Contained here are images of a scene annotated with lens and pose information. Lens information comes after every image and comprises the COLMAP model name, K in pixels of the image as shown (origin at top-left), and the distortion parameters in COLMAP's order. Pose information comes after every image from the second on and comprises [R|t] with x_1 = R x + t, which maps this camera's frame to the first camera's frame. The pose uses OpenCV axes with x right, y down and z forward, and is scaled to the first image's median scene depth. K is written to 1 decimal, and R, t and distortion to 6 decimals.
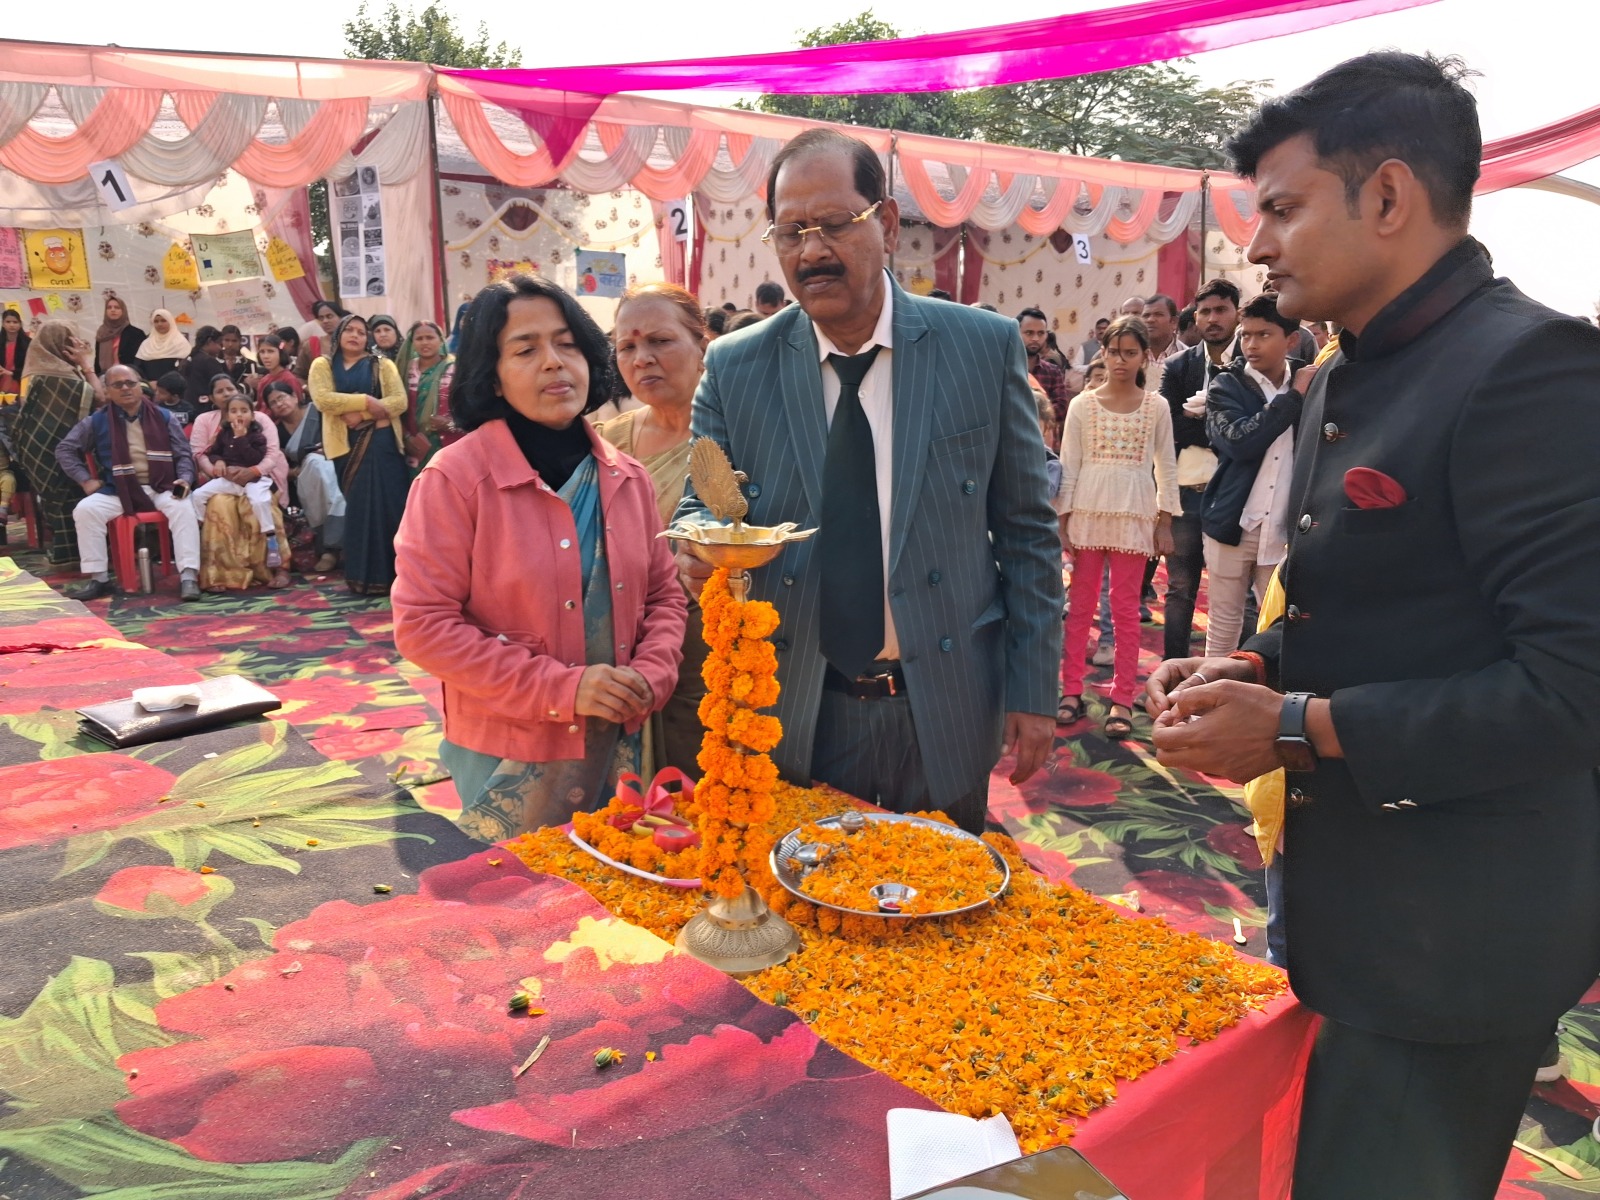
lens RADIAL K [[1293.0, 0, 823.2], [0, 1293.0, 640.8], [0, 0, 1]] dist [-0.006189, 0.009211]
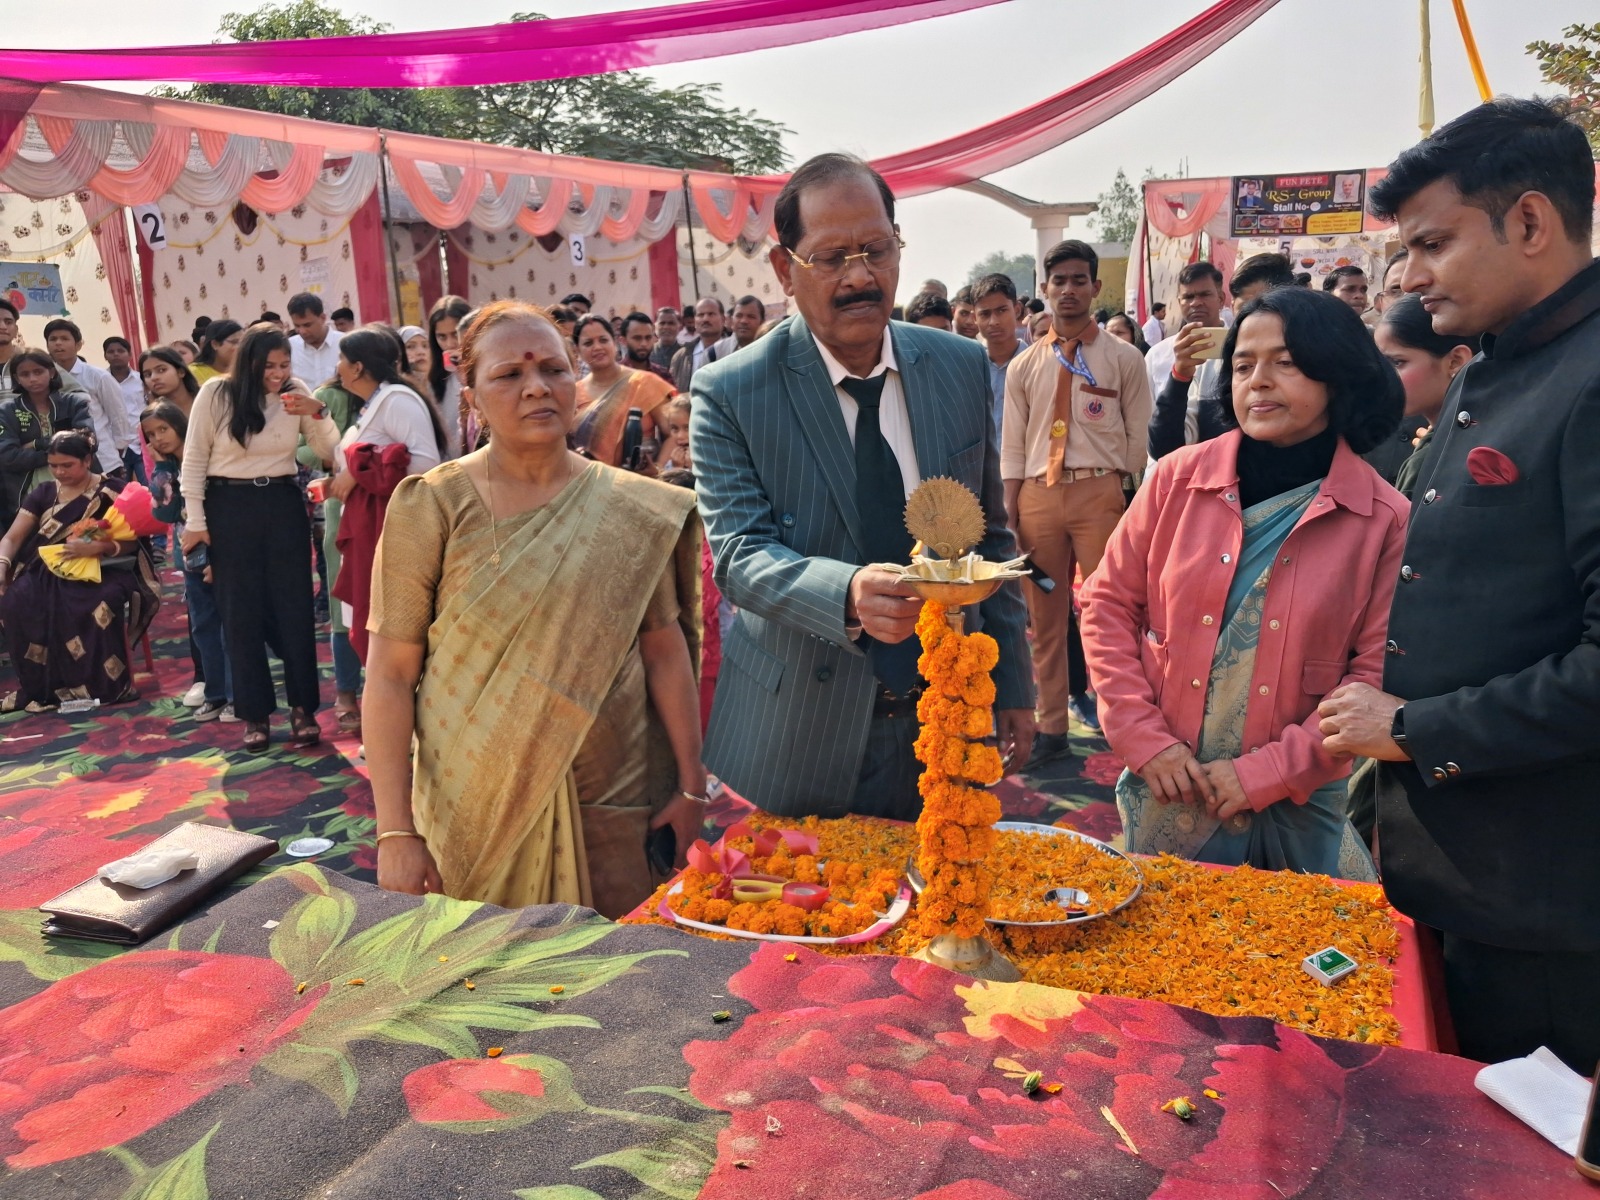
lens RADIAL K [[1302.6, 0, 819.9], [0, 1302.6, 602.2], [0, 0, 1]] dist [0.009536, -0.001669]
pose [[0.918894, -0.124181, 0.374449, -0.127806], [0.134392, 0.990928, -0.001168, -0.017529], [-0.370907, 0.051397, 0.927247, 0.031380]]
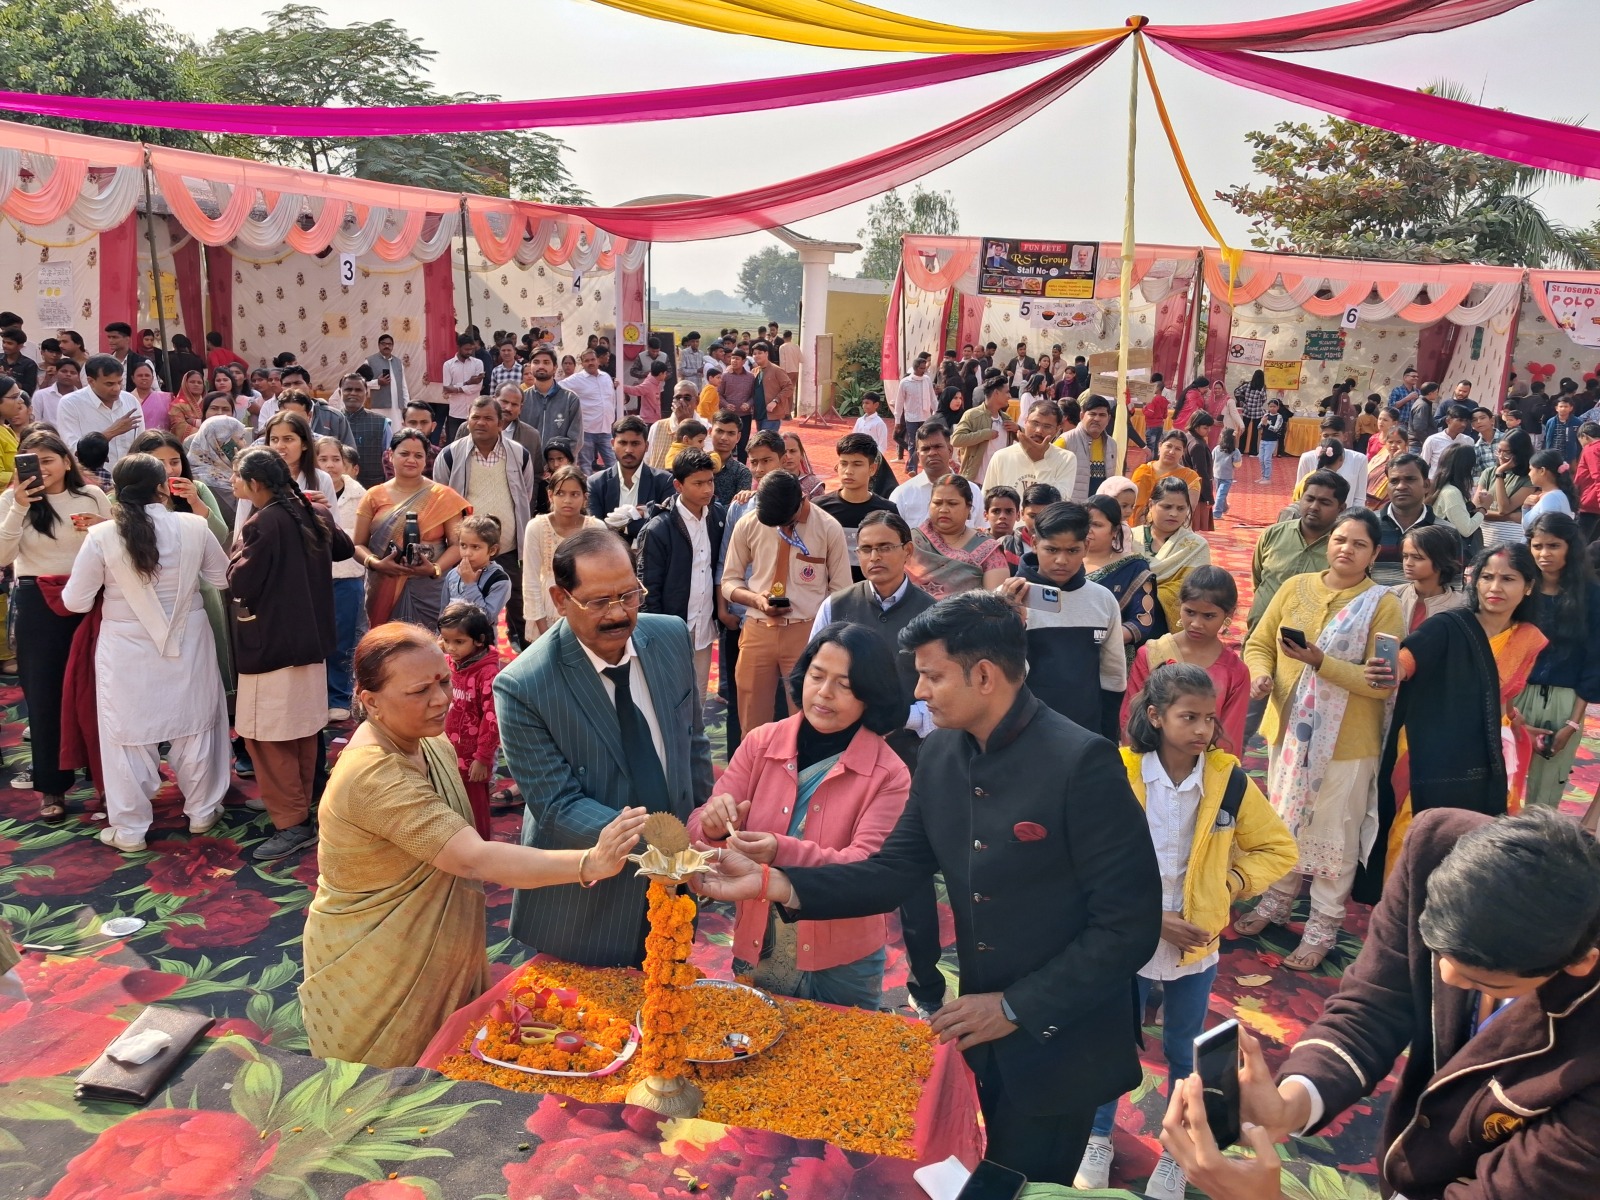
lens RADIAL K [[1281.3, 0, 811.2], [0, 1281.3, 623.2], [0, 0, 1]] dist [0.022935, -0.003872]
pose [[0.842042, -0.094730, 0.531029, -0.180627], [0.087062, 0.995419, 0.039519, -0.104936], [-0.532340, 0.012956, 0.846431, -0.112987]]
